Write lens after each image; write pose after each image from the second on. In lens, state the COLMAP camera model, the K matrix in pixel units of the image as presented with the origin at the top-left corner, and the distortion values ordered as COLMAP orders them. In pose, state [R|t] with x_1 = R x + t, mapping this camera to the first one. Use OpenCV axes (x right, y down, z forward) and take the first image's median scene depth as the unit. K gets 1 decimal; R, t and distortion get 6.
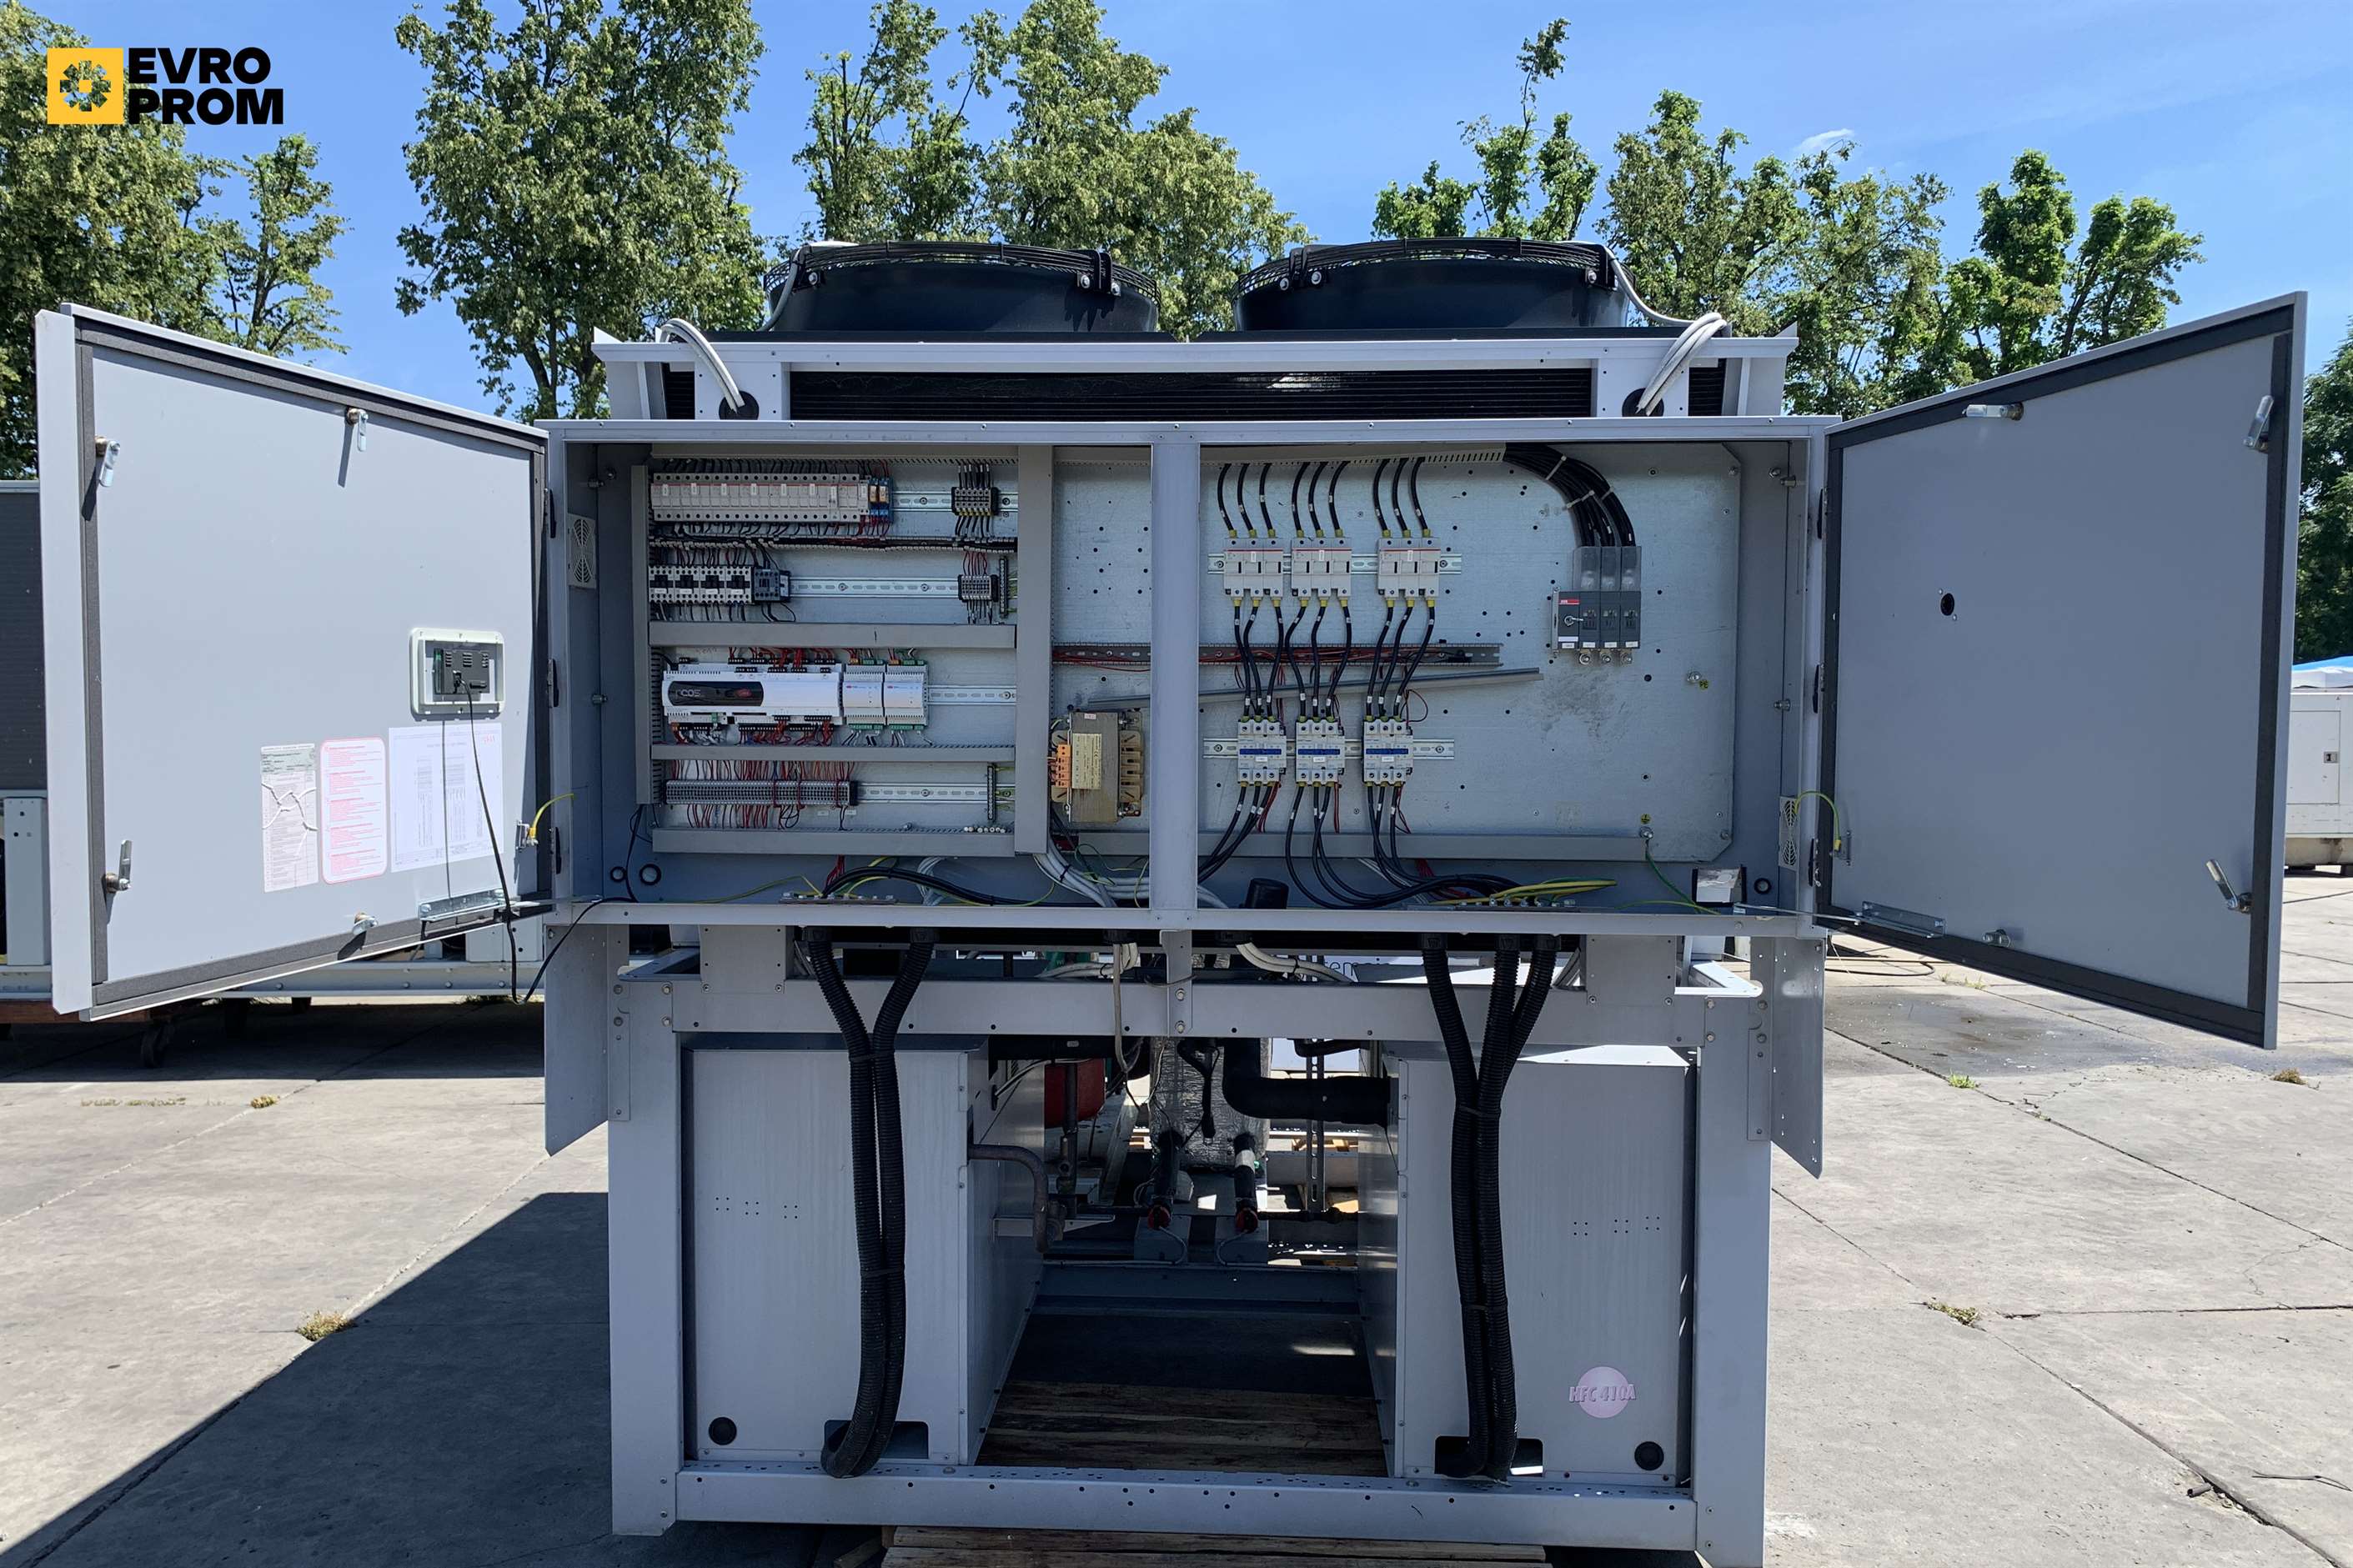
lens RADIAL K [[1812.0, 0, 1158.6], [0, 1812.0, 782.1], [0, 0, 1]] dist [0.028925, -0.034707]
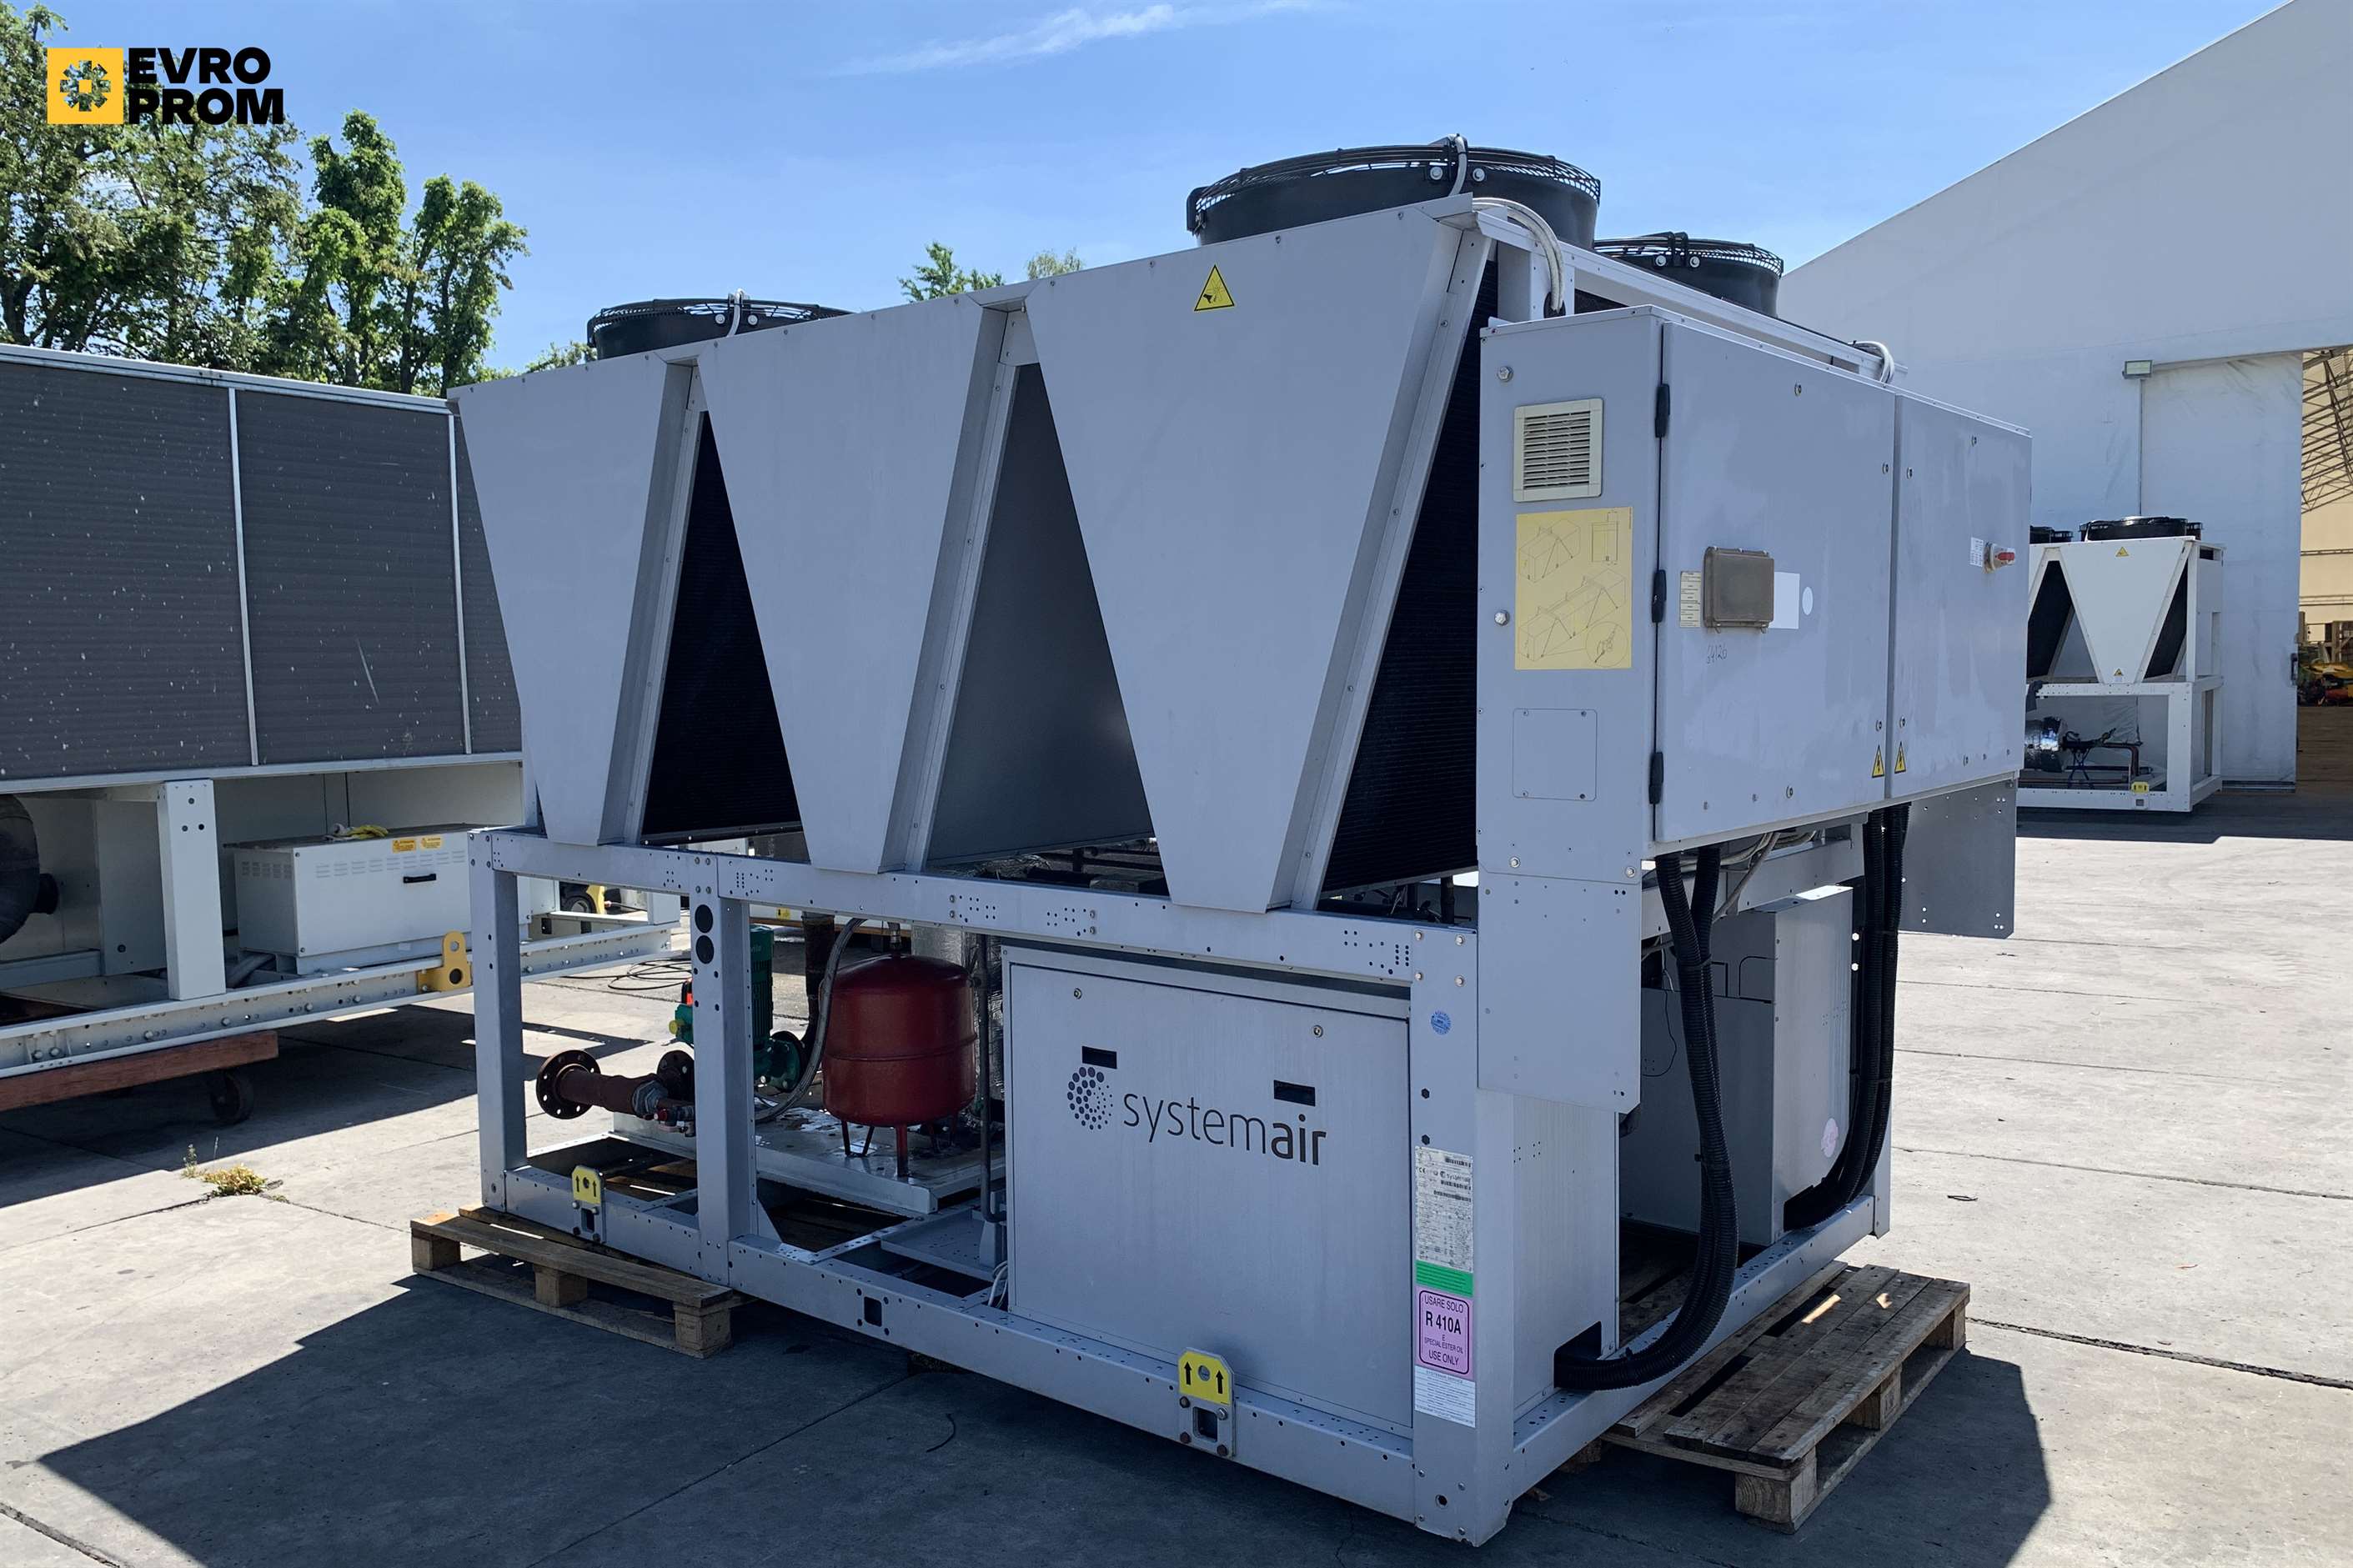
lens RADIAL K [[1795.5, 0, 1190.2], [0, 1795.5, 799.8], [0, 0, 1]] dist [0.029849, -0.032082]
pose [[0.584455, -0.075620, 0.807895, -0.106550], [0.050611, 0.997107, 0.056717, -0.001391], [-0.809846, 0.007740, 0.586591, 0.058028]]
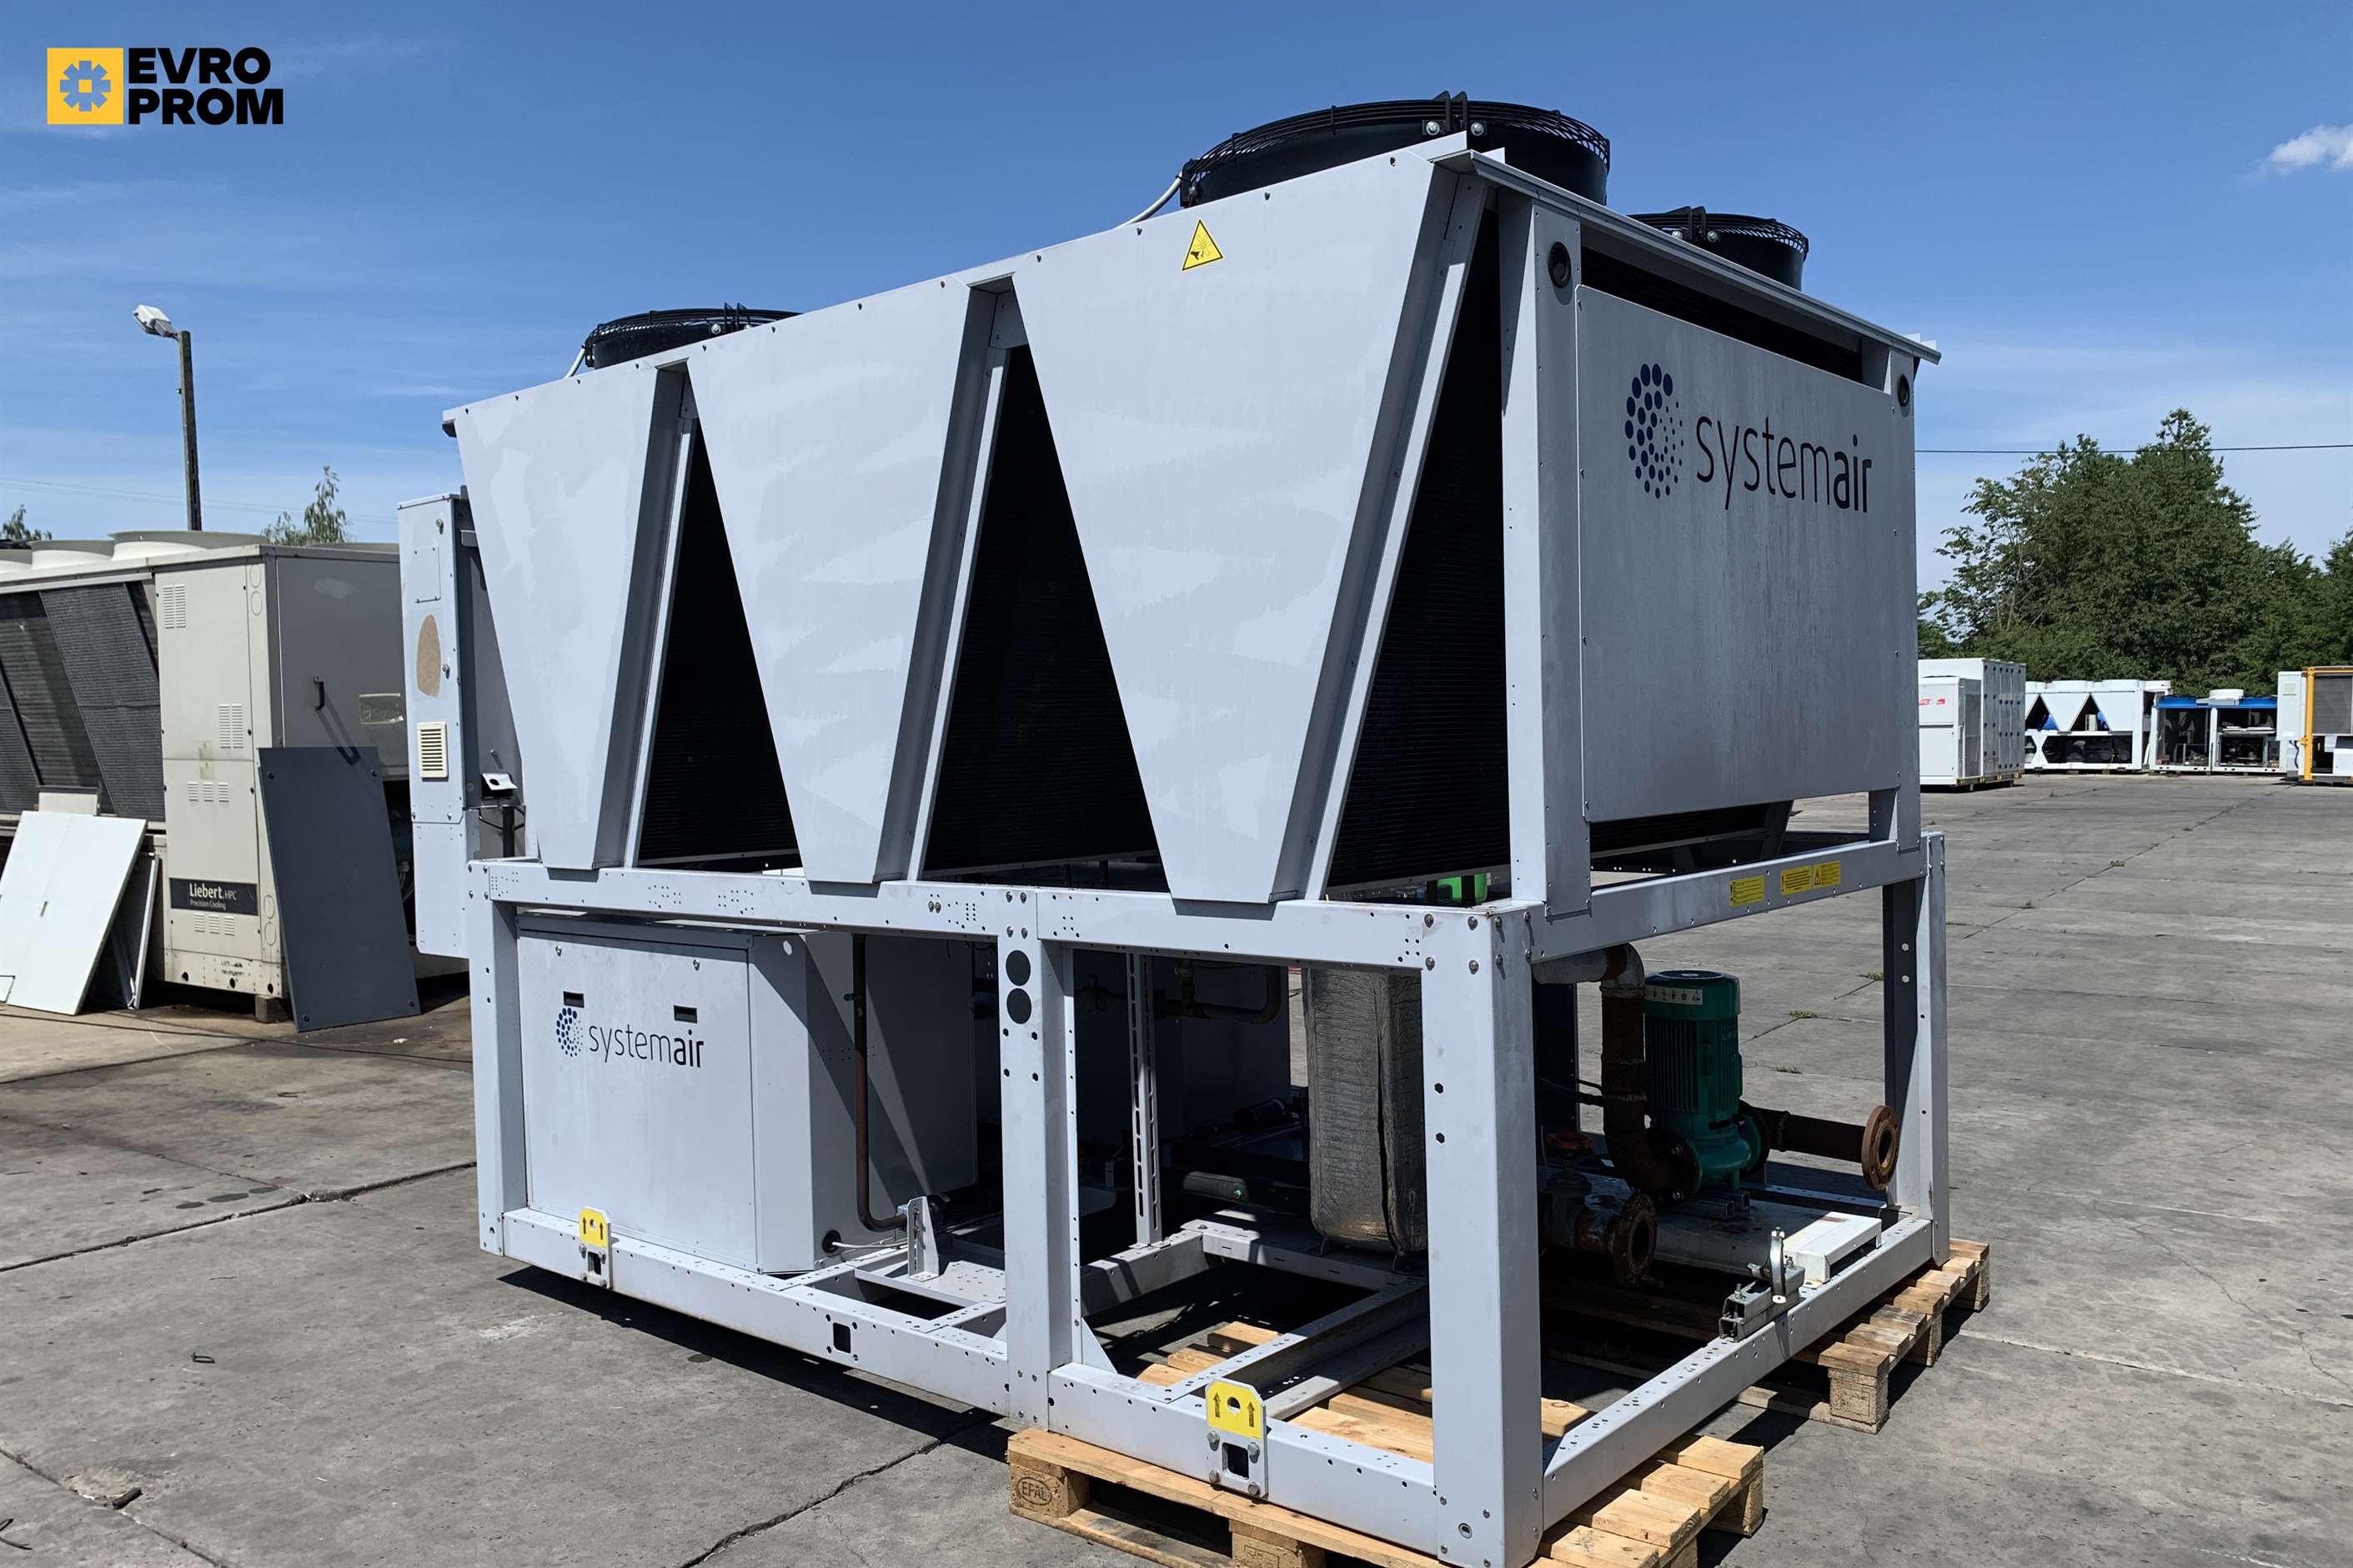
lens RADIAL K [[1795.5, 0, 1190.2], [0, 1795.5, 799.8], [0, 0, 1]] dist [0.029849, -0.032082]
pose [[-0.605132, 0.045084, -0.794848, 0.108572], [-0.013837, 0.997649, 0.067121, -0.003885], [0.796005, 0.051616, -0.603085, 0.222753]]
